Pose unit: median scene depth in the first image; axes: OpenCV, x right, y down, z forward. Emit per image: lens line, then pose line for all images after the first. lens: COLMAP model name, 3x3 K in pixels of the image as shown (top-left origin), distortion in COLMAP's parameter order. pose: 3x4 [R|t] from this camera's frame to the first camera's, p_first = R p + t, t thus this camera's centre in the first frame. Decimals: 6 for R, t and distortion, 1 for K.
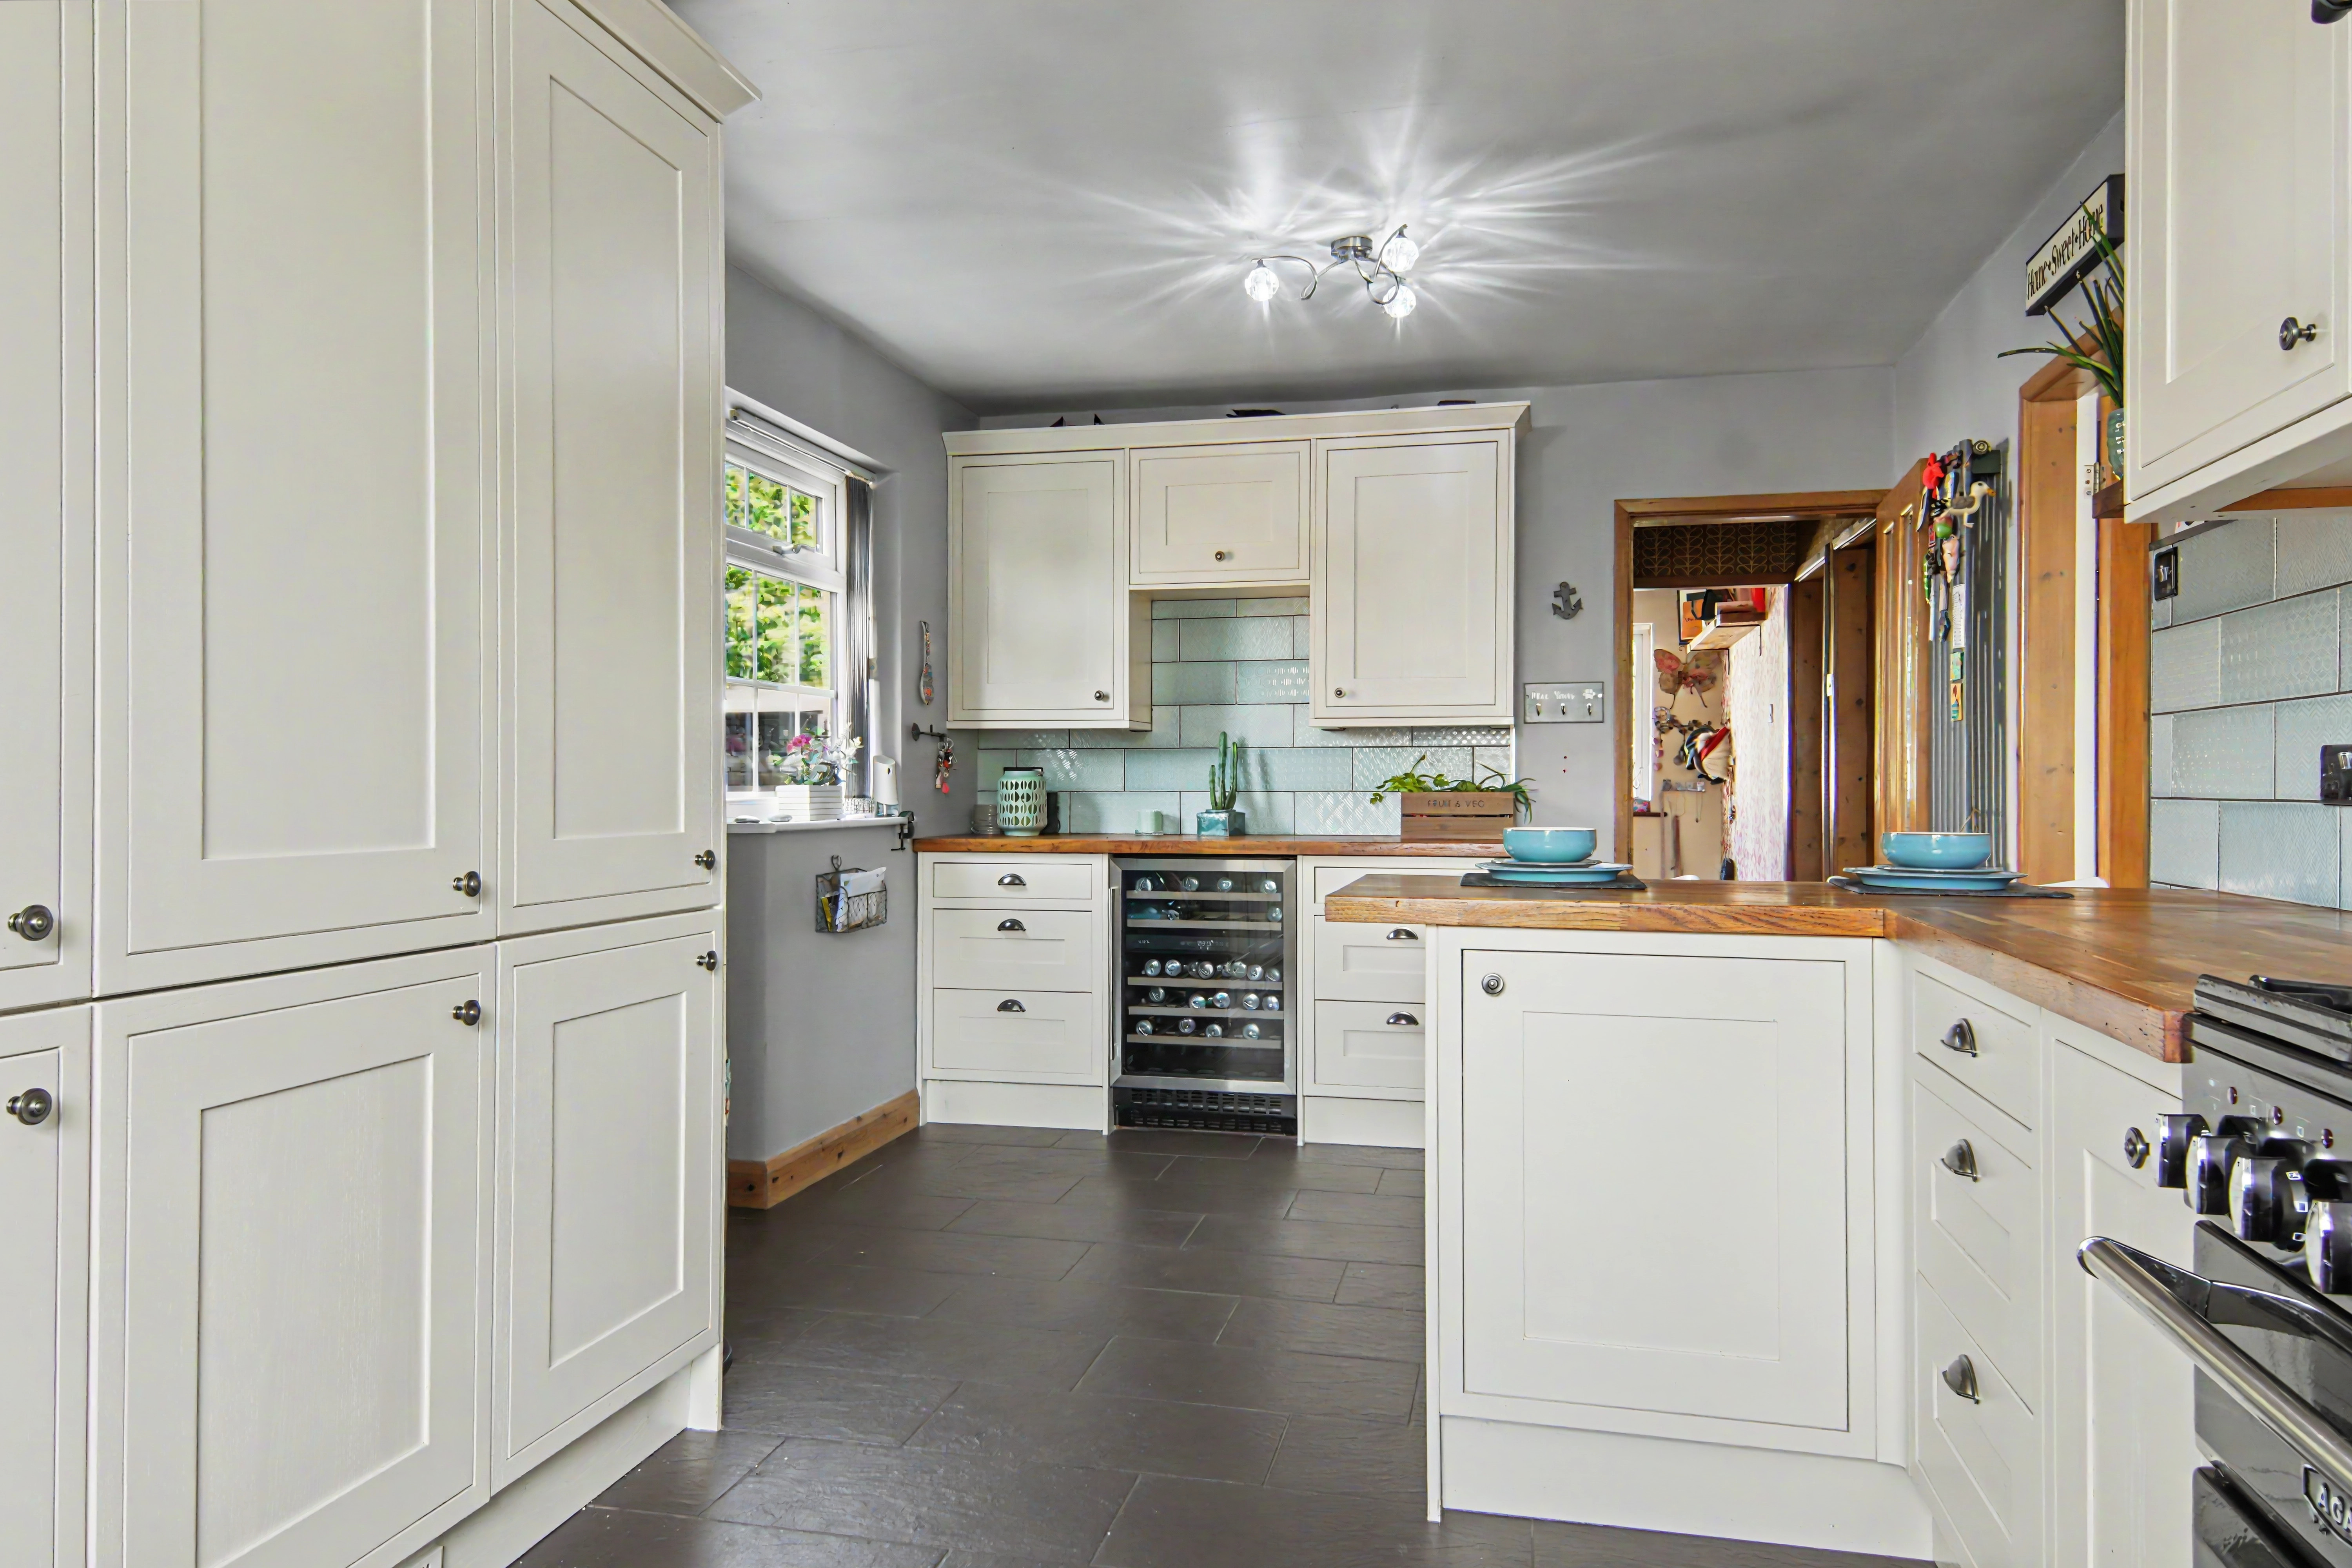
lens RADIAL K [[1573.9, 0, 1156.9], [0, 1573.9, 782.0], [0, 0, 1]] dist [0.079014, -0.066039]
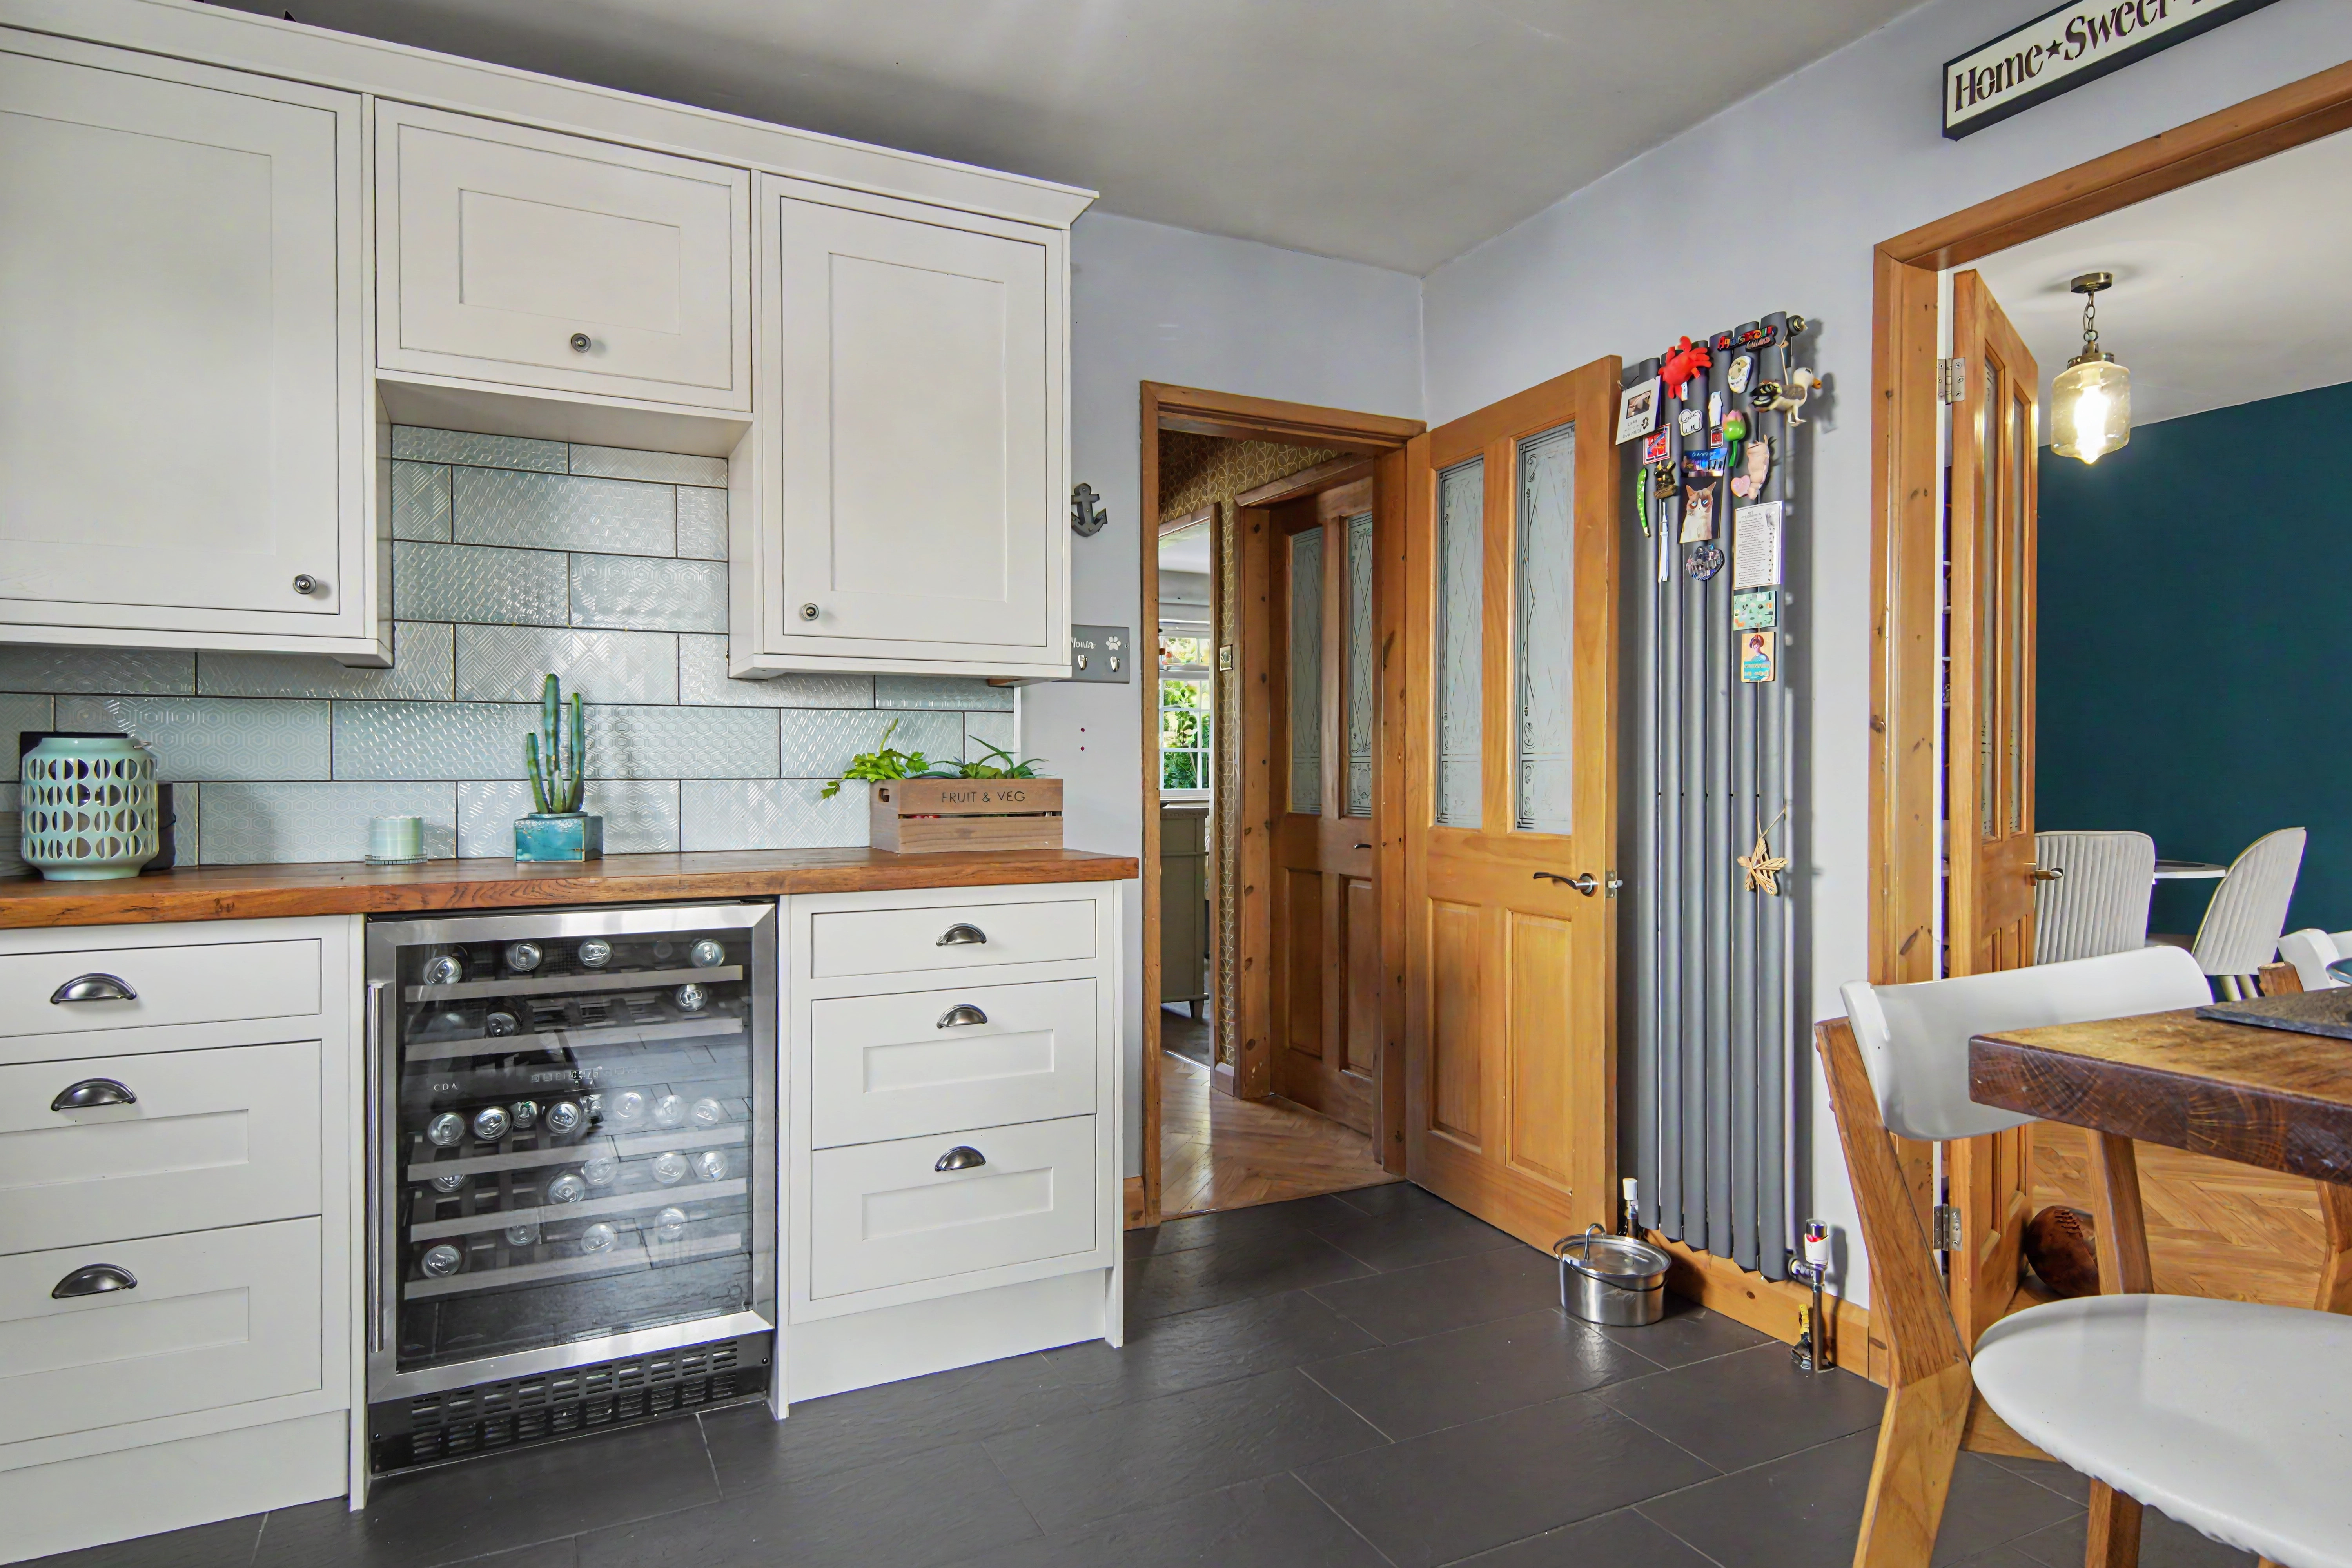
lens RADIAL K [[1335.5, 0, 1173.8], [0, 1335.5, 777.7], [0, 0, 1]] dist [0.040289, -0.028605]
pose [[0.774828, -0.004680, 0.632155, -0.092960], [0.001123, 0.999981, 0.006027, 0.002568], [-0.632171, -0.003960, 0.774818, 0.506692]]
